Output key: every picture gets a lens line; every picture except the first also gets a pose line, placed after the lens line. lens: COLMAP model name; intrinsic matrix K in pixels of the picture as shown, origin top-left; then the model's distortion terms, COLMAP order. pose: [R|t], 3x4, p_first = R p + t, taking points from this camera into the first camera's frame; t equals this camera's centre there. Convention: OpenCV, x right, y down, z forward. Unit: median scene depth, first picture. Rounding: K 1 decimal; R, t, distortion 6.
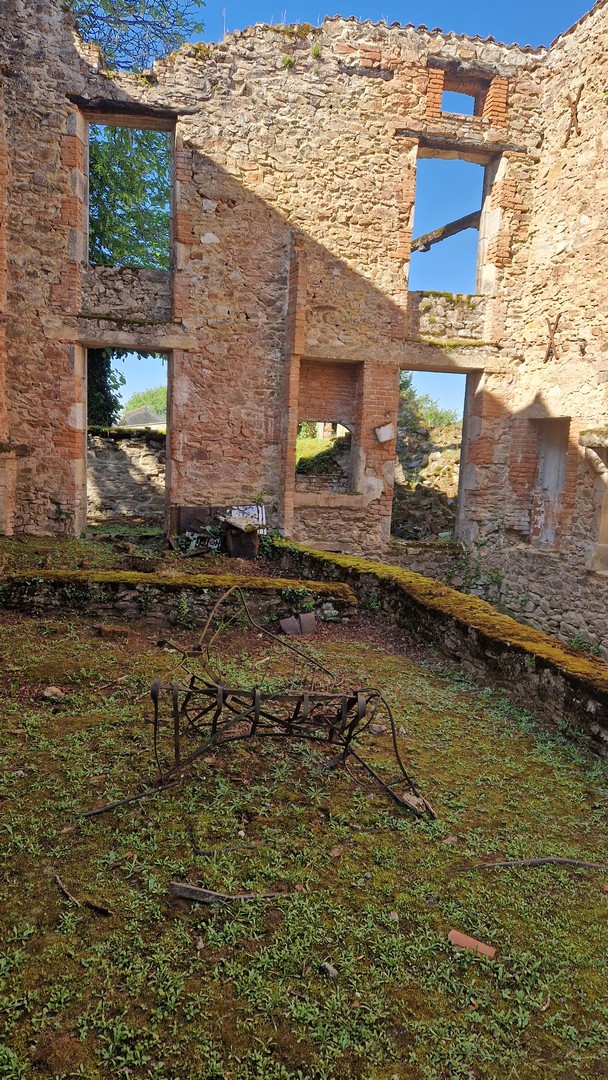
lens RADIAL K [[740.4, 0, 305.6], [0, 740.4, 534.7], [0, 0, 1]] dist [0.076021, -0.061200]
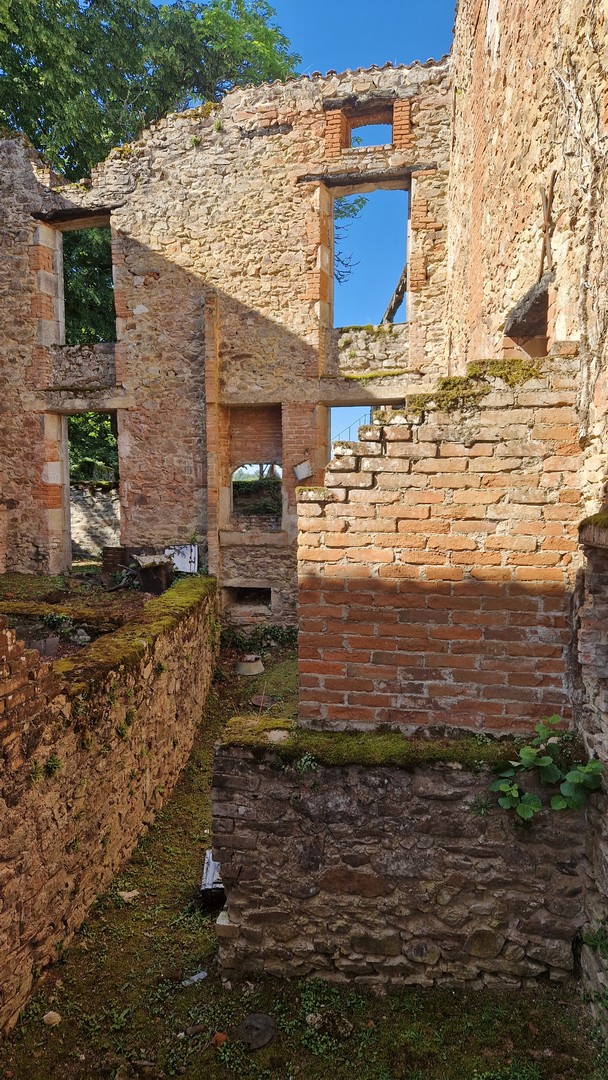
lens RADIAL K [[740.4, 0, 305.7], [0, 740.4, 549.4], [0, 0, 1]] dist [0.076021, -0.061200]
pose [[0.905608, -0.017333, -0.423762, 0.568540], [-0.003514, 0.998824, -0.048364, 0.019324], [0.424102, 0.045288, 0.904482, 0.101939]]
